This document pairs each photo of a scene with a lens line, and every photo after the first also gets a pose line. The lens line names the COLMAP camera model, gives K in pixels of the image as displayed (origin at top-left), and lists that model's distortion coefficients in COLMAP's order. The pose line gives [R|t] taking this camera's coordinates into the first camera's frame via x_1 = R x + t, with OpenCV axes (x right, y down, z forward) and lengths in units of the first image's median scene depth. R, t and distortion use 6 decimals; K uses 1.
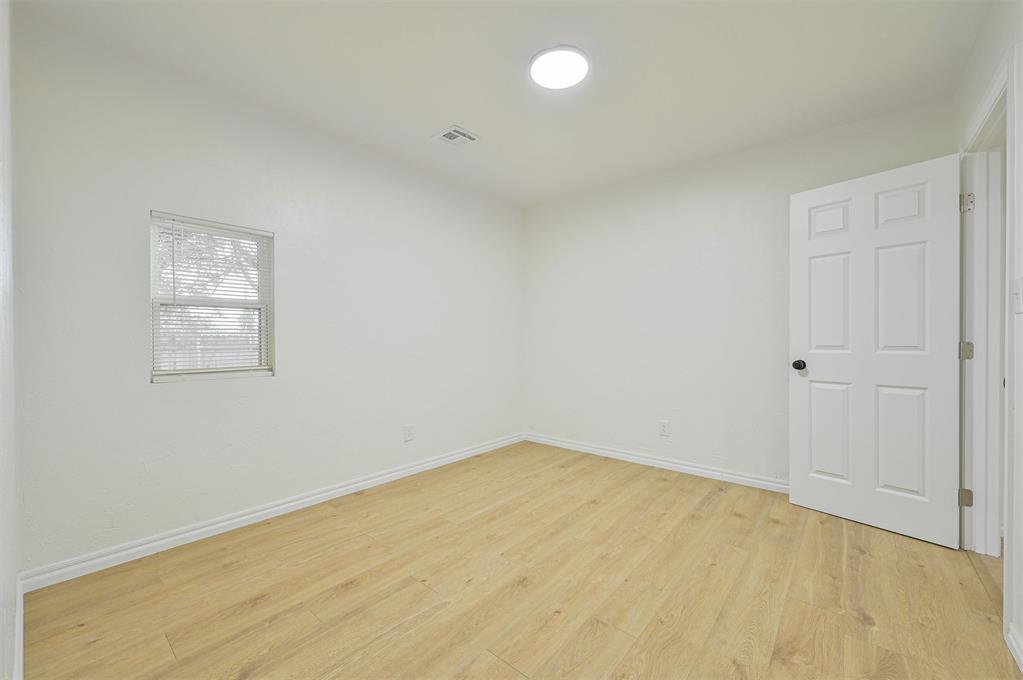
lens RADIAL K [[405.1, 0, 514.0], [0, 405.1, 342.9], [0, 0, 1]] dist [-0.000378, 0.000208]
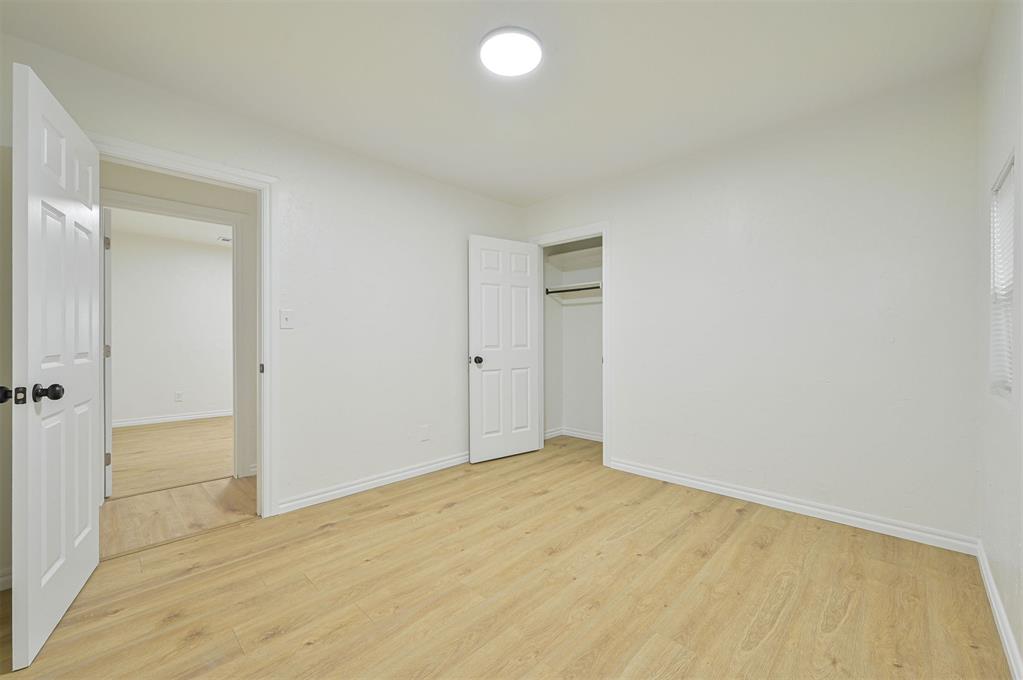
lens RADIAL K [[405.2, 0, 511.3], [0, 405.2, 334.3], [0, 0, 1]] dist [0.001271, 0.000212]
pose [[-0.996916, 0.004747, 0.078330, 0.038460], [0.004590, 0.999987, -0.002187, -0.025981], [-0.078339, -0.001820, -0.996925, 1.888145]]
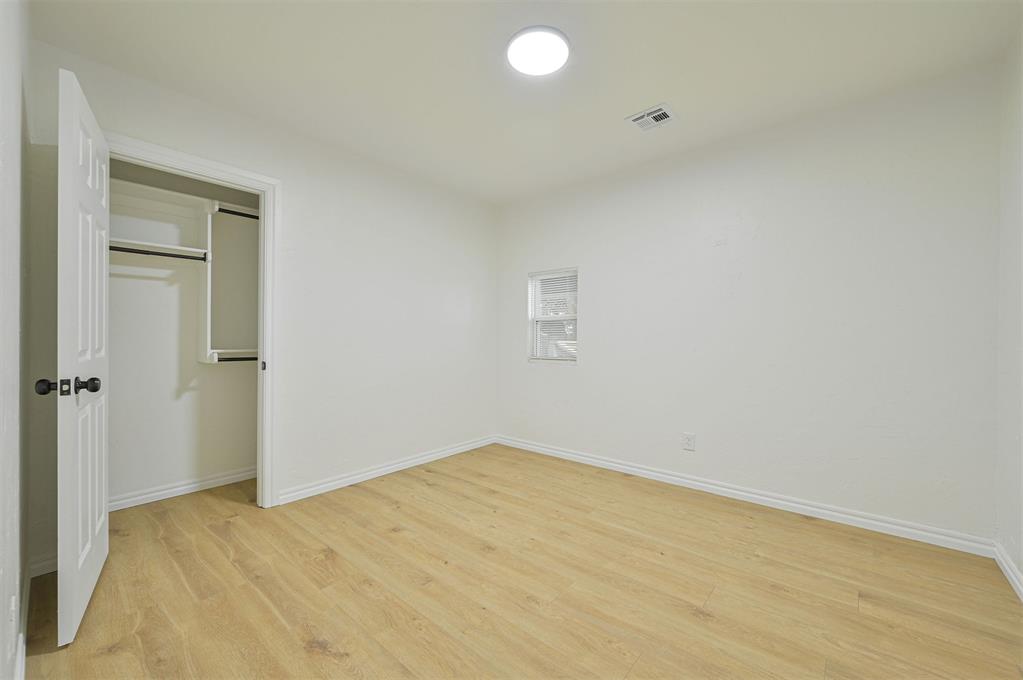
lens RADIAL K [[405.1, 0, 514.0], [0, 405.1, 342.9], [0, 0, 1]] dist [-0.000378, 0.000208]
pose [[-0.010680, 0.010175, -0.999891, 1.027227], [-0.011366, 0.999882, 0.010297, -0.011279], [0.999878, 0.011475, -0.010563, 0.939568]]
